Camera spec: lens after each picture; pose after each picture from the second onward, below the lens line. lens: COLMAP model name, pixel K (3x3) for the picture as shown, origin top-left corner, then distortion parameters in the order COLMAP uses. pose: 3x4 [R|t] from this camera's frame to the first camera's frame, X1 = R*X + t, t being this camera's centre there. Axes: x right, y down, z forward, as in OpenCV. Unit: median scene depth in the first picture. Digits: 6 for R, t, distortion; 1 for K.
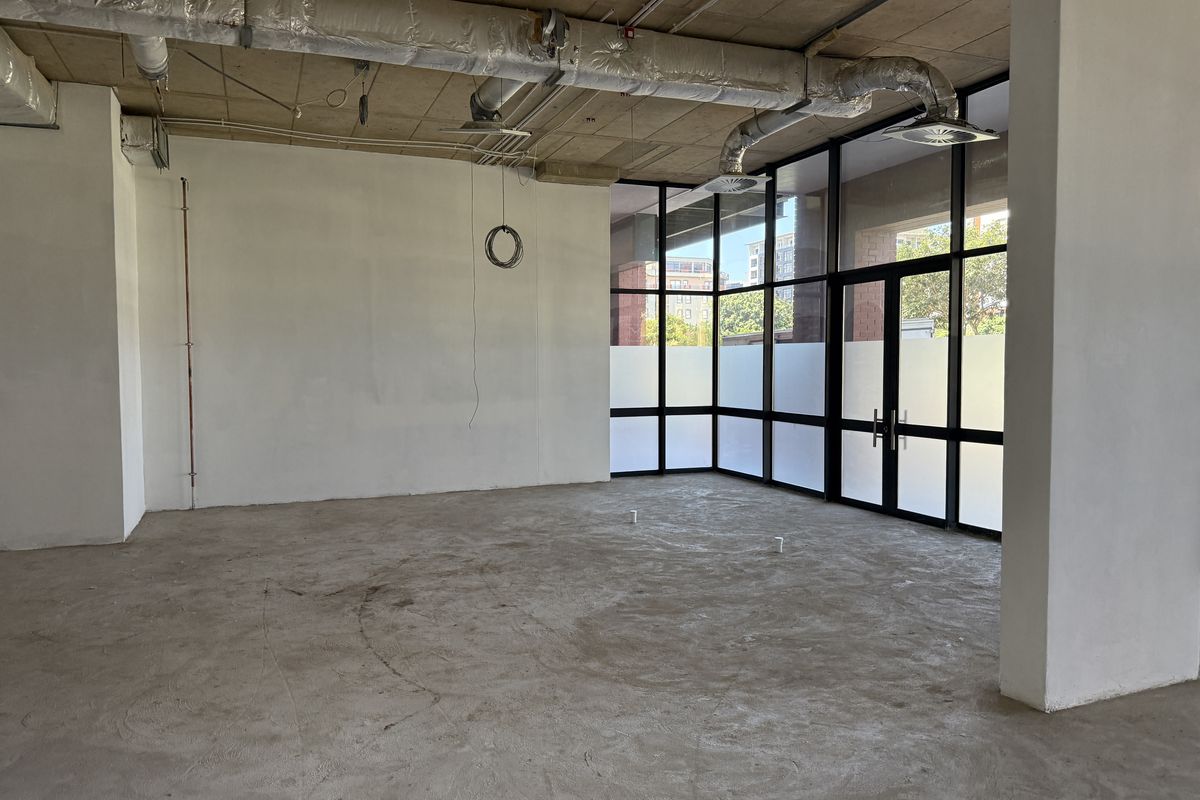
lens RADIAL K [[837.1, 0, 594.9], [0, 837.1, 398.8], [0, 0, 1]] dist [0.189733, -0.312165]
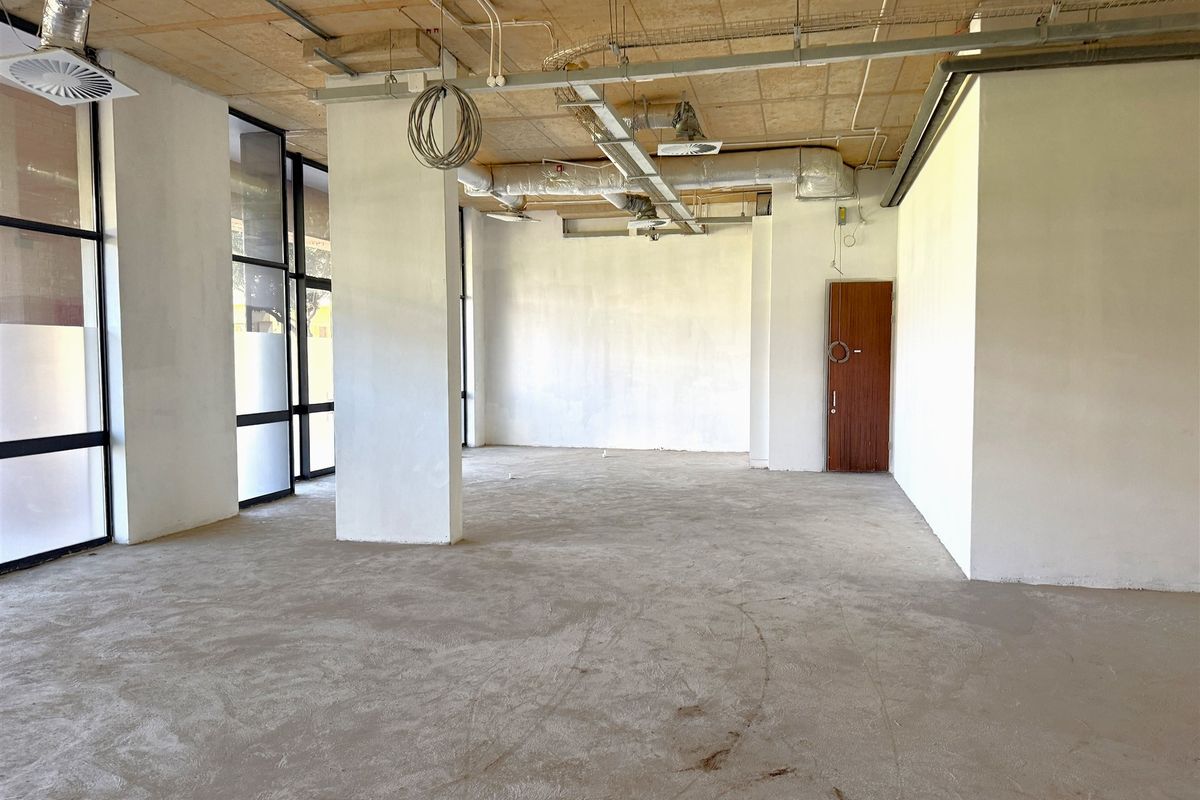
lens RADIAL K [[829.3, 0, 599.3], [0, 829.3, 406.1], [0, 0, 1]] dist [0.082432, -0.106181]
pose [[-0.815529, -0.028459, 0.578017, -0.550080], [0.030598, 0.995273, 0.092174, -0.065870], [-0.577907, 0.092856, -0.810803, 1.580498]]
